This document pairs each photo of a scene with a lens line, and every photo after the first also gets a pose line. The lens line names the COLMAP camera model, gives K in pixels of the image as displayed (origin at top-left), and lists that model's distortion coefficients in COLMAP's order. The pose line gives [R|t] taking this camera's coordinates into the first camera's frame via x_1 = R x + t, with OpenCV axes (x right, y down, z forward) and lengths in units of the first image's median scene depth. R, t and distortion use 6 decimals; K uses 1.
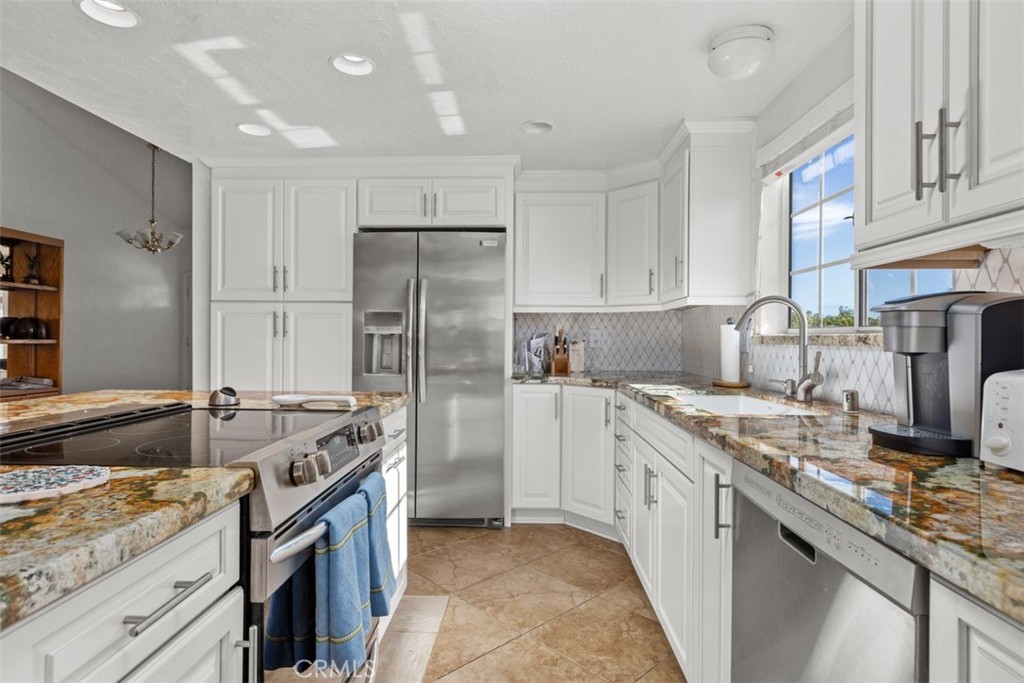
lens RADIAL K [[535.0, 0, 512.0], [0, 535.0, 341.5], [0, 0, 1]] dist [-0.026035, 0.000172]
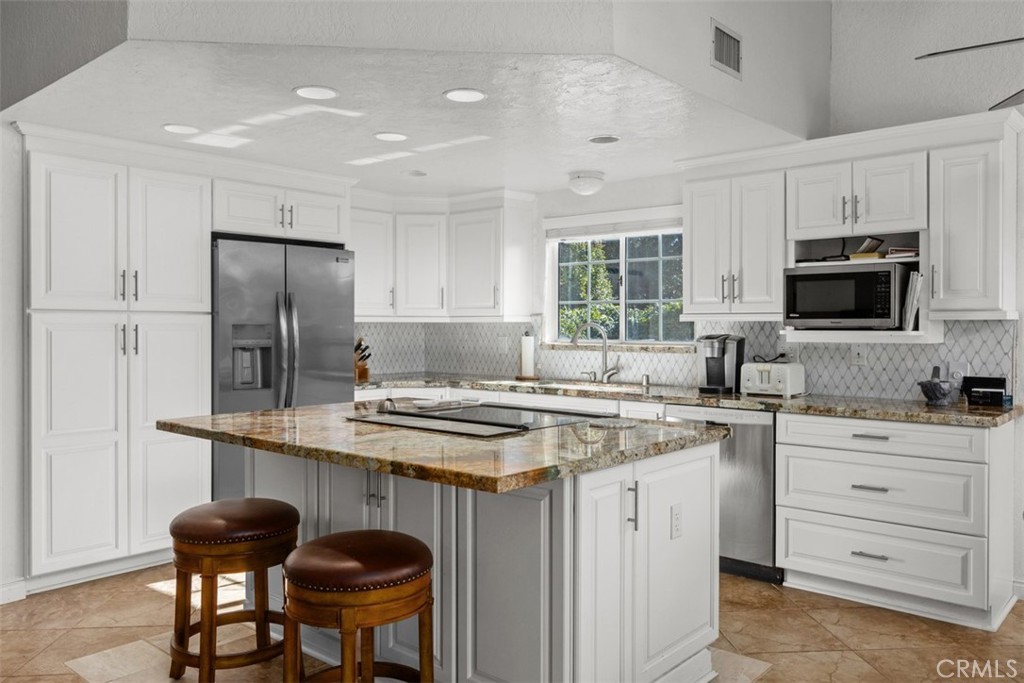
lens RADIAL K [[779.1, 0, 513.9], [0, 779.1, 327.6], [0, 0, 1]] dist [-0.003740, -0.005416]
pose [[0.631100, -0.007048, 0.775670, -1.179652], [0.006040, 0.999973, 0.004171, -0.060790], [-0.775678, 0.002053, 0.631125, -0.281815]]
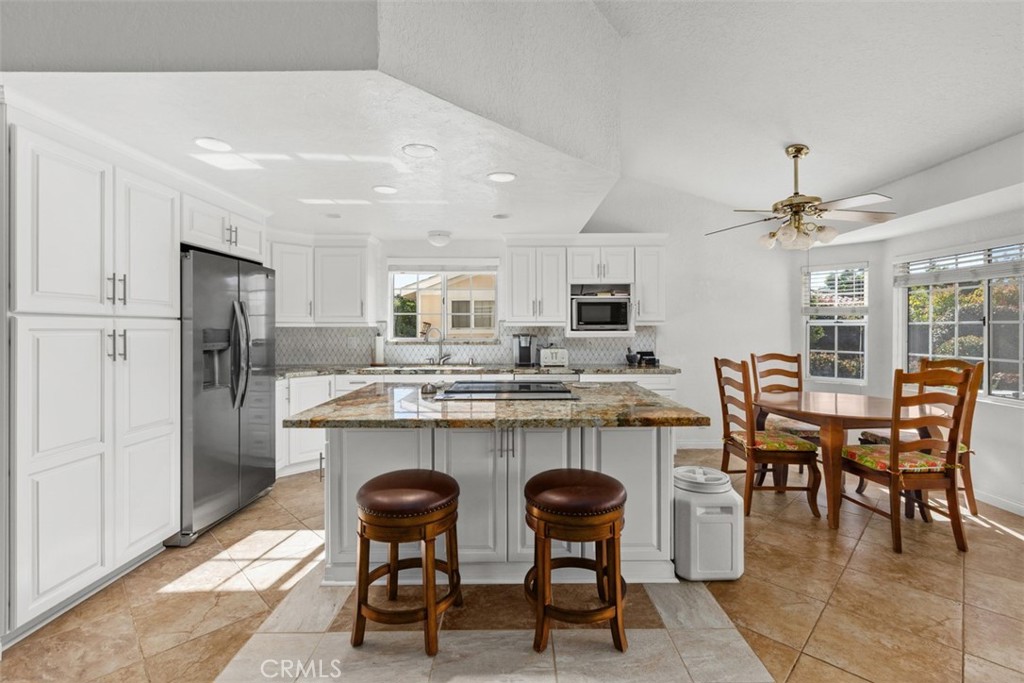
lens RADIAL K [[455.3, 0, 512.1], [0, 455.3, 329.5], [0, 0, 1]] dist [0.001207, -0.000144]
pose [[-0.031746, -0.008801, 0.999457, -1.346720], [0.006741, 0.999937, 0.009019, -0.068110], [-0.999473, 0.007023, -0.031685, 0.499908]]
